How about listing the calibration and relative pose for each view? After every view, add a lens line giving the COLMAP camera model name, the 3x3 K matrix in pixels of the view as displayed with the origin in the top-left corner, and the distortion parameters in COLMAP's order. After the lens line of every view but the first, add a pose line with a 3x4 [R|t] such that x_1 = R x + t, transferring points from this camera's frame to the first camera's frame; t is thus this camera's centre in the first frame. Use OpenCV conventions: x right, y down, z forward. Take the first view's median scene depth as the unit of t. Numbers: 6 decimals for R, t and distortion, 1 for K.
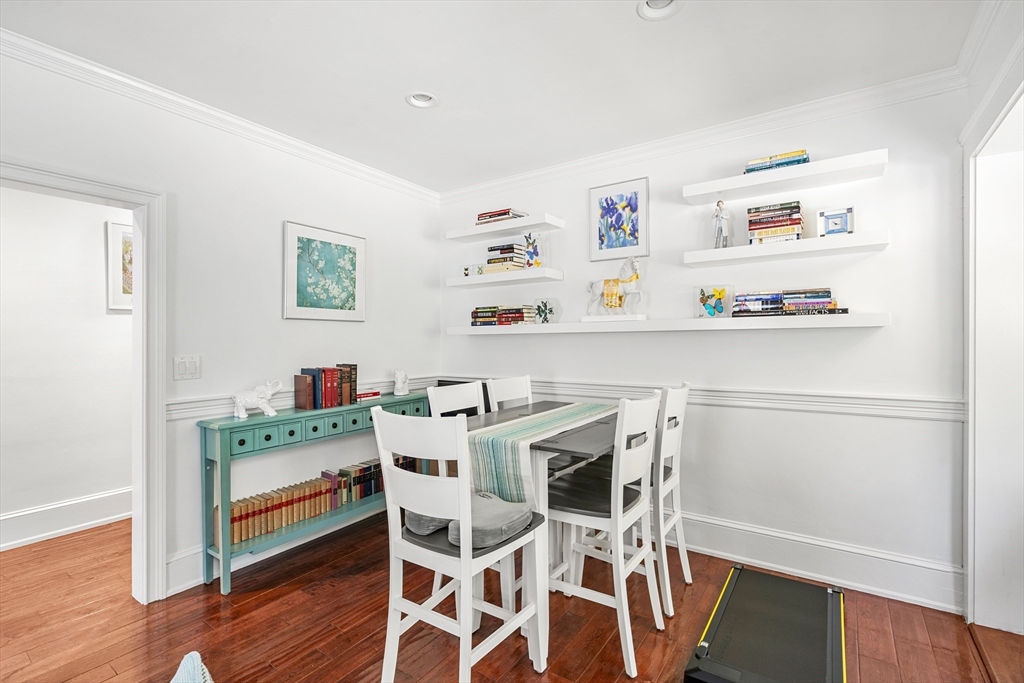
lens RADIAL K [[471.1, 0, 515.8], [0, 471.1, 338.9], [0, 0, 1]] dist [0.000654, -0.000321]
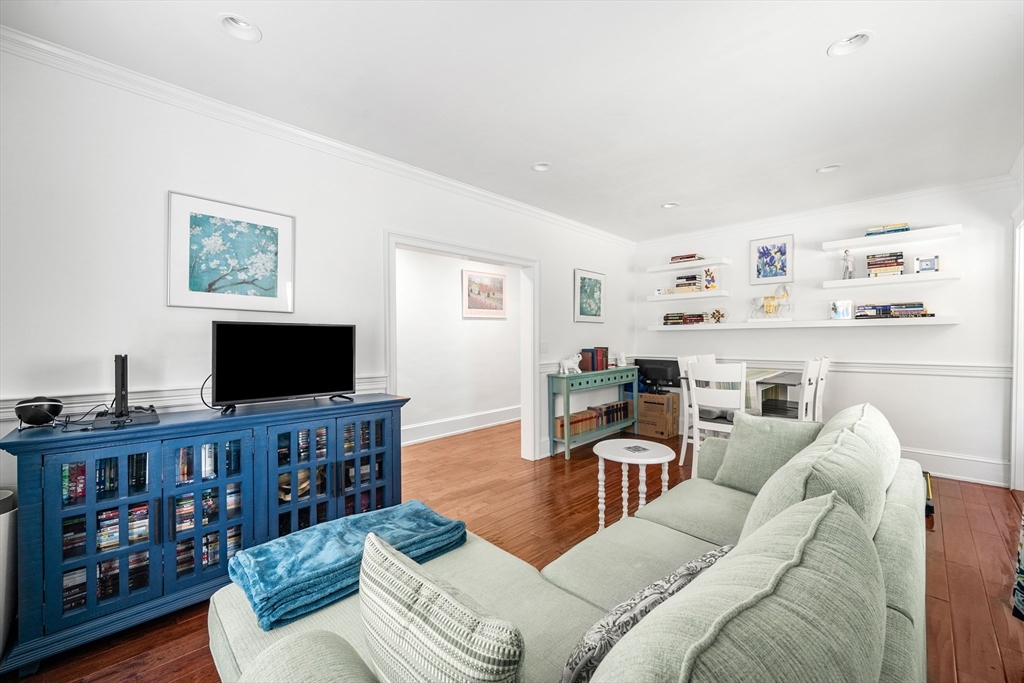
lens RADIAL K [[407.4, 0, 512.0], [0, 407.4, 341.5], [0, 0, 1]] dist [-0.002475, -0.000172]
pose [[0.981529, 0.001418, -0.191307, -0.415419], [0.001308, 0.999899, 0.014120, 0.010969], [0.191308, -0.014109, 0.981429, -0.594090]]
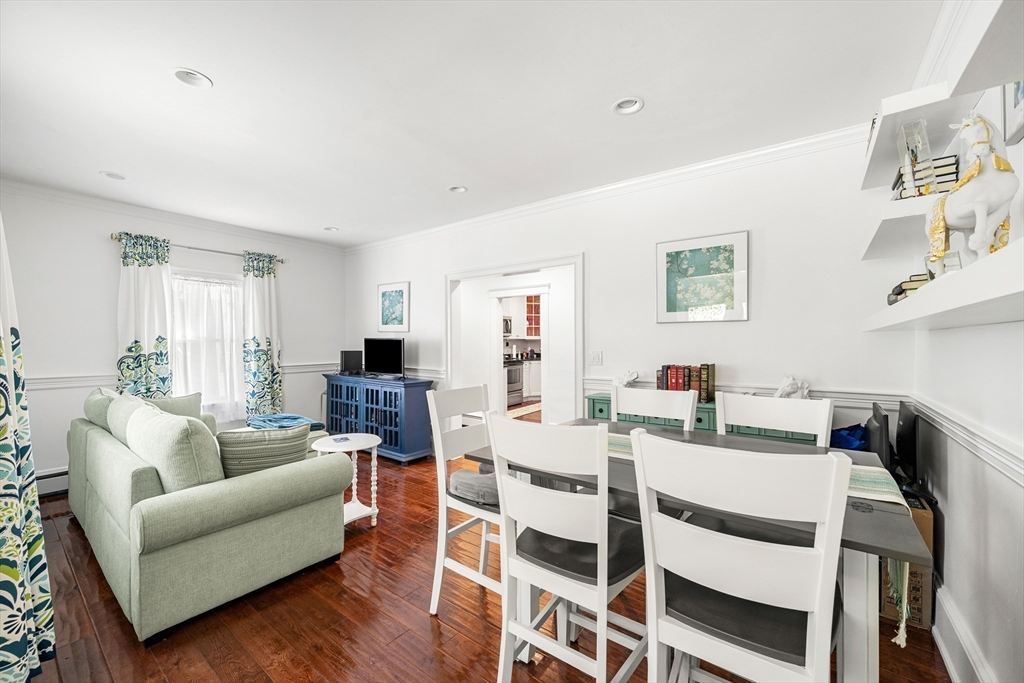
lens RADIAL K [[407.4, 0, 512.0], [0, 407.4, 341.5], [0, 0, 1]] dist [-0.002475, -0.000172]
pose [[-0.055455, 0.005520, -0.998446, 0.574284], [0.009250, 0.999945, 0.005015, -0.003454], [0.998418, -0.008958, -0.055503, 0.657914]]
